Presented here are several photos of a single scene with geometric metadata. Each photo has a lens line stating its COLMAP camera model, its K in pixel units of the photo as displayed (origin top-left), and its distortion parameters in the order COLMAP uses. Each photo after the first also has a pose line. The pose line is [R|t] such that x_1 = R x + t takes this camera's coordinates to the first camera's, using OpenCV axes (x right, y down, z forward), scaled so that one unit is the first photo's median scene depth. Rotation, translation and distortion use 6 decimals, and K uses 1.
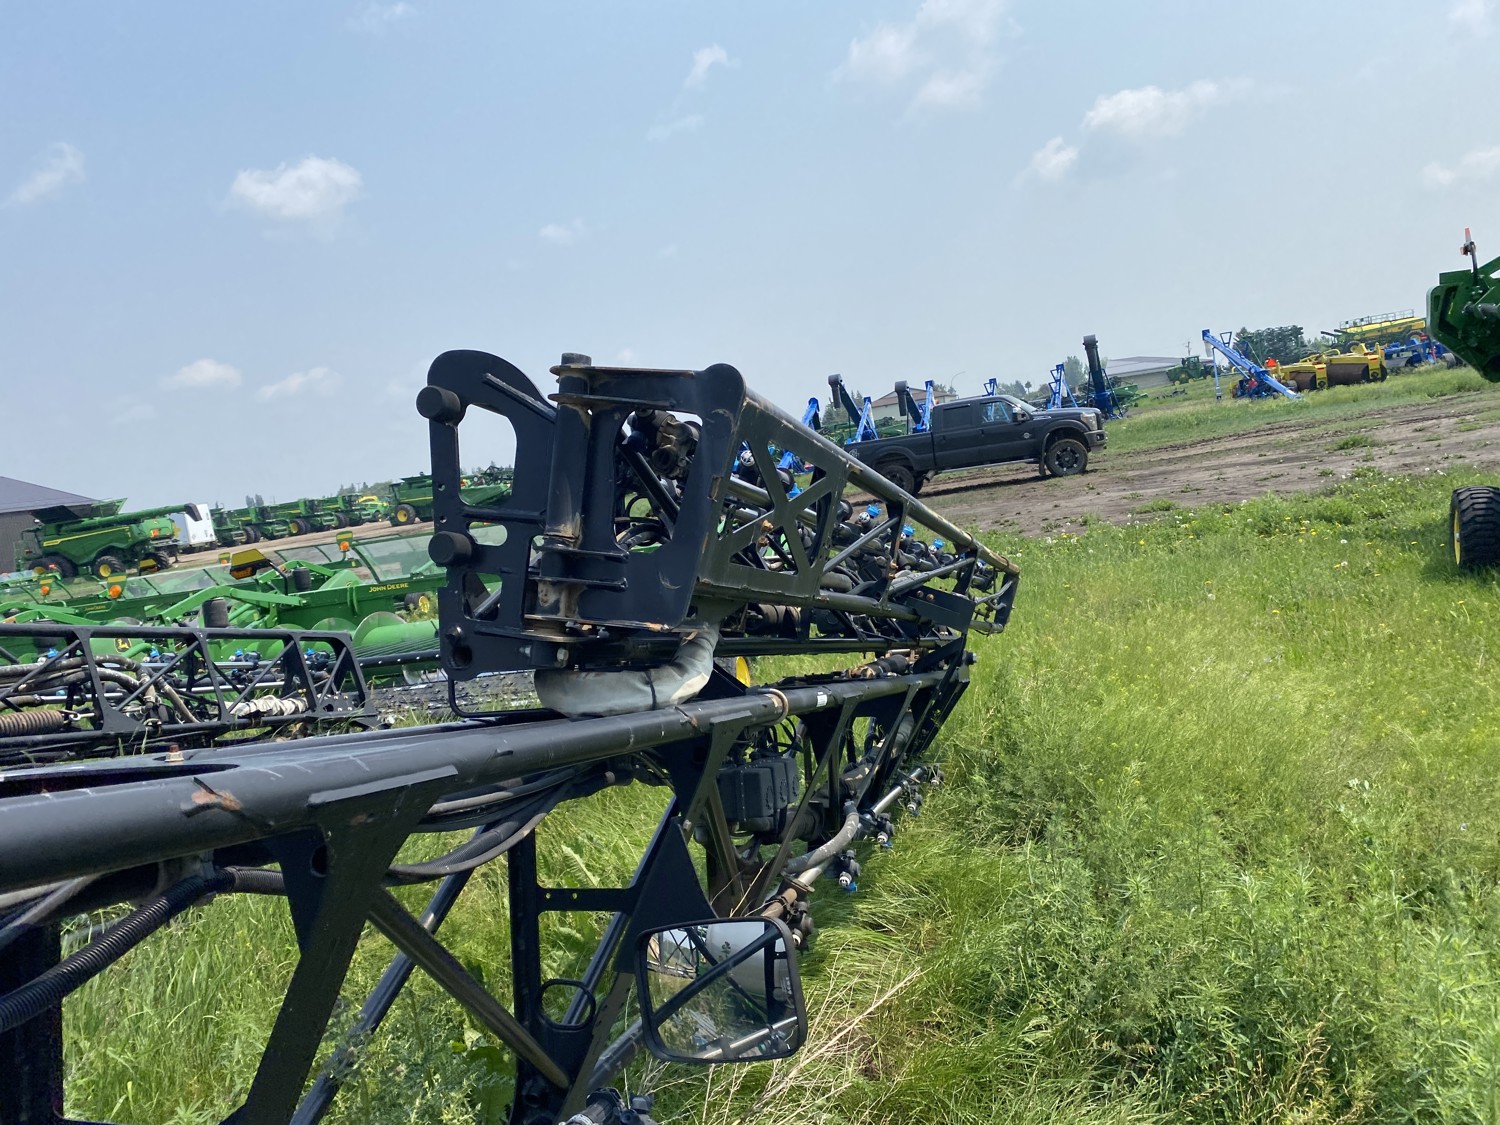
lens RADIAL K [[1149.2, 0, 748.2], [0, 1149.2, 584.8], [0, 0, 1]] dist [0.057643, -0.060109]
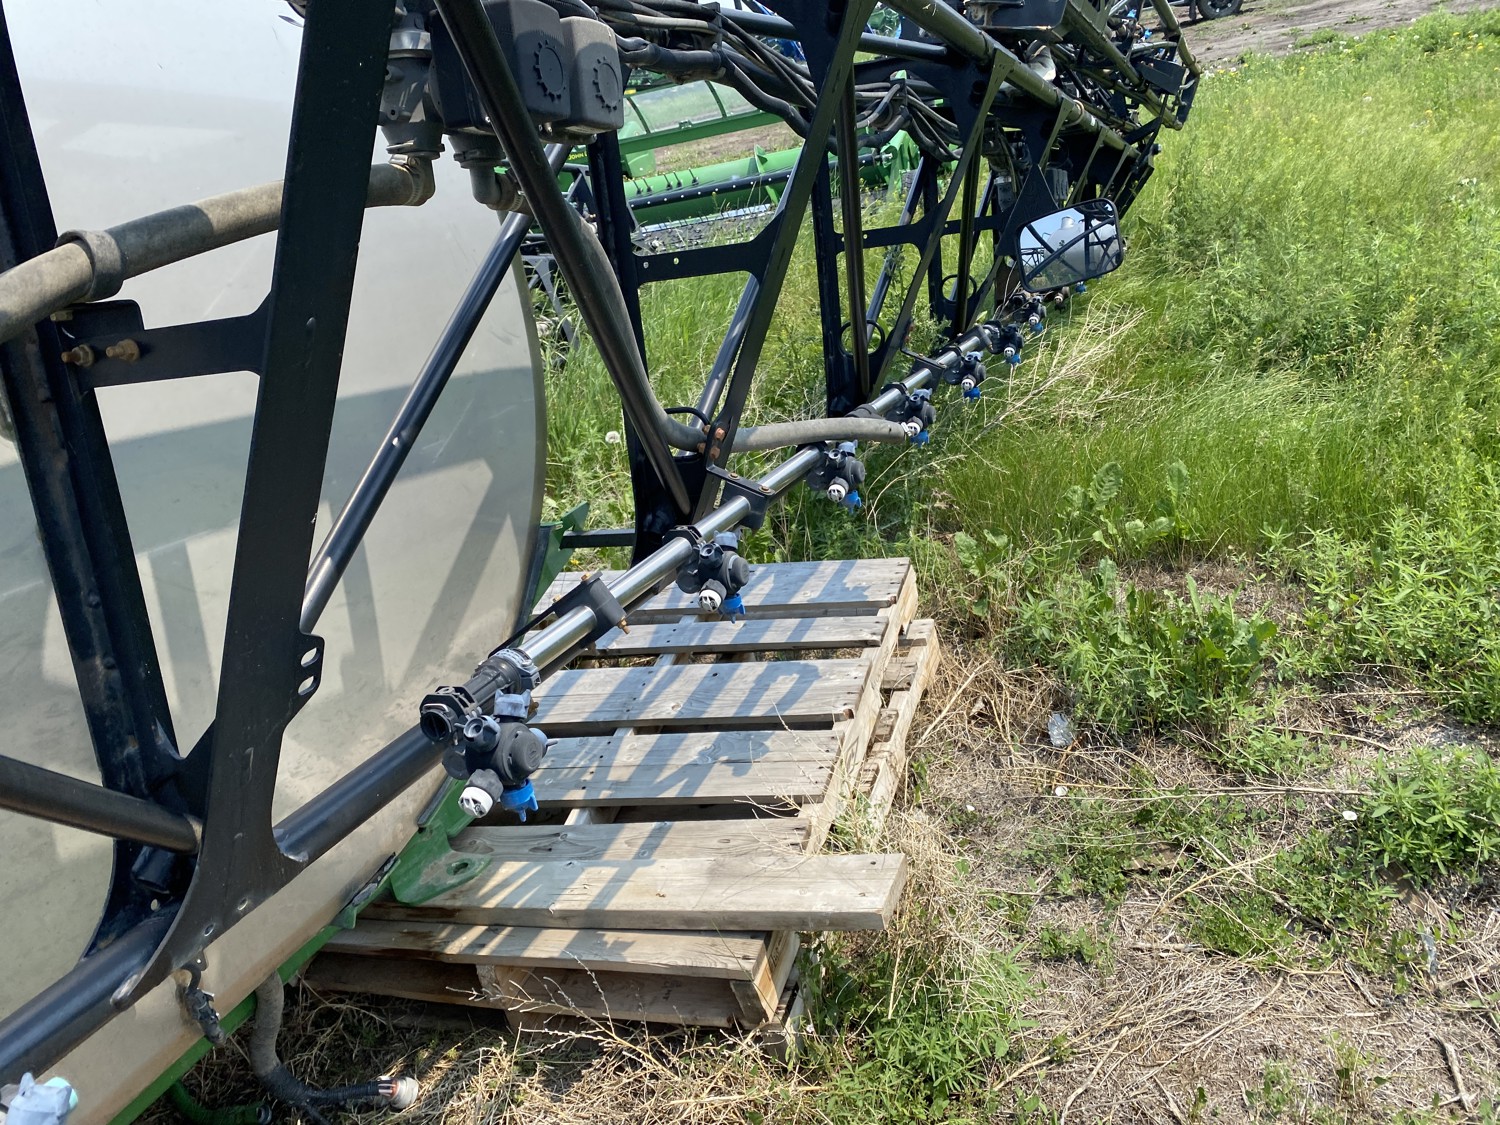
lens RADIAL K [[1149.2, 0, 748.2], [0, 1149.2, 584.8], [0, 0, 1]] dist [0.057643, -0.060109]
pose [[0.995540, -0.020749, -0.092029, -0.118861], [0.049526, 0.945226, 0.322636, 0.076104], [0.080294, -0.325755, 0.942038, -0.300192]]
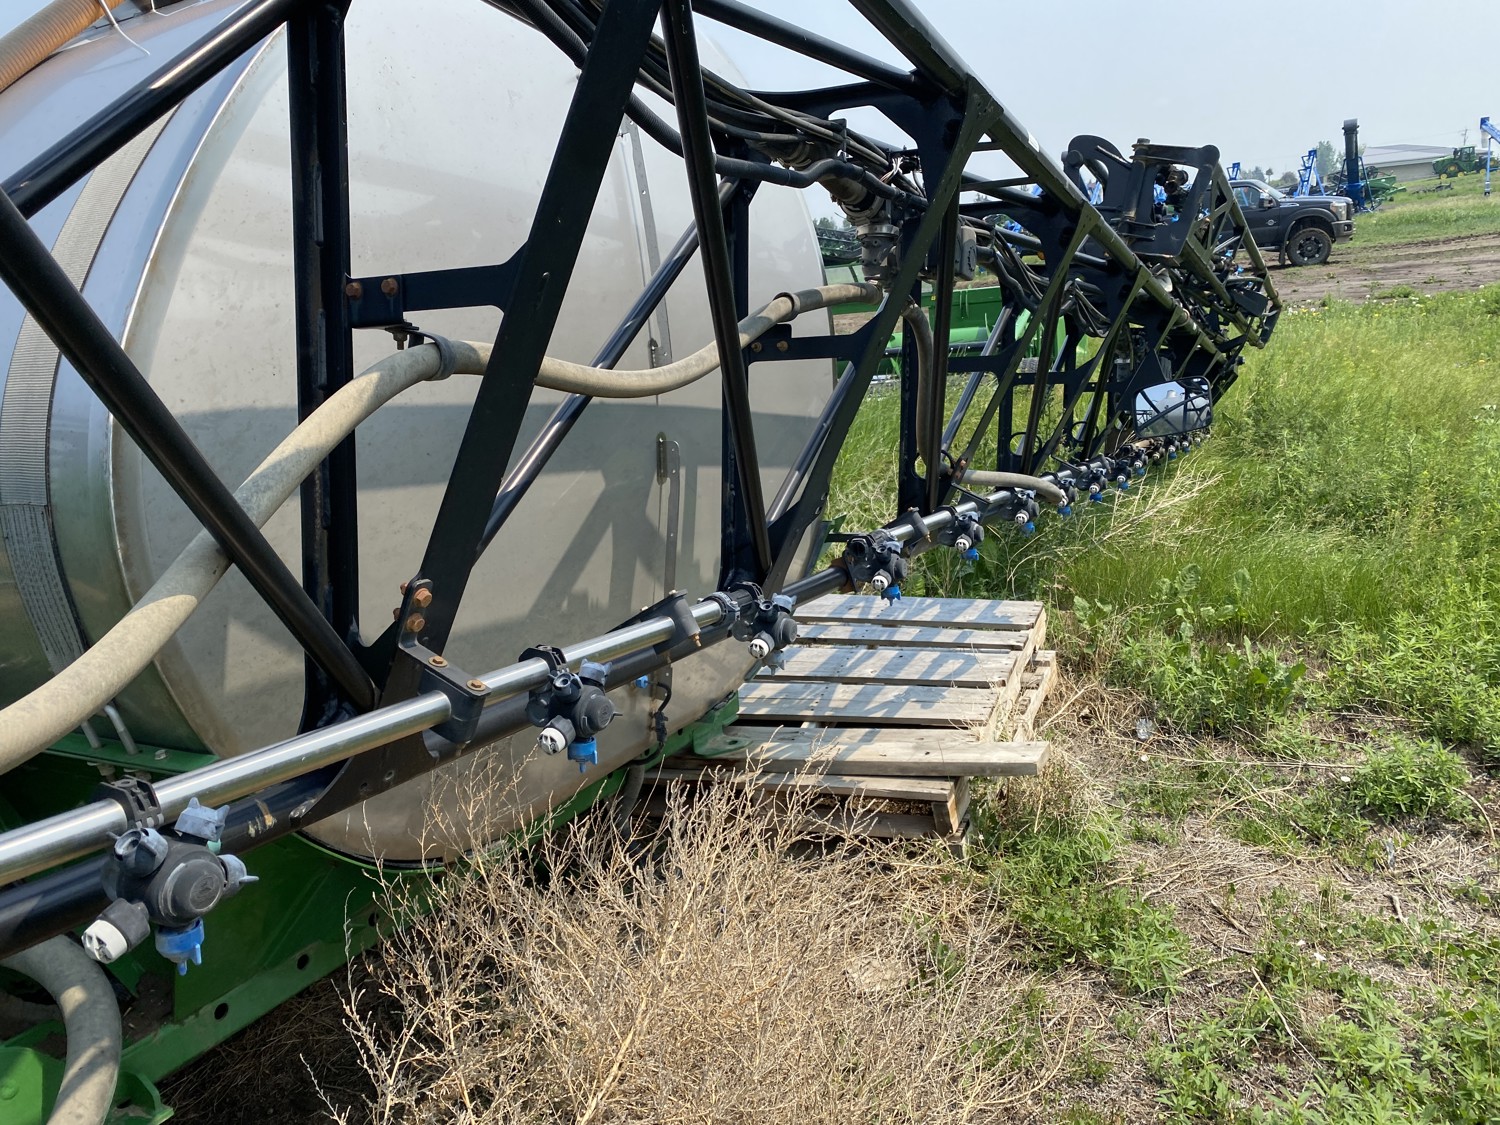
lens RADIAL K [[1154.4, 0, 751.6], [0, 1154.4, 551.3], [0, 0, 1]] dist [0.022789, 0.003644]
pose [[0.985462, 0.093449, -0.141885, -0.170794], [-0.069934, 0.984225, 0.162512, 0.099107], [0.154833, -0.150227, 0.976452, -0.517526]]
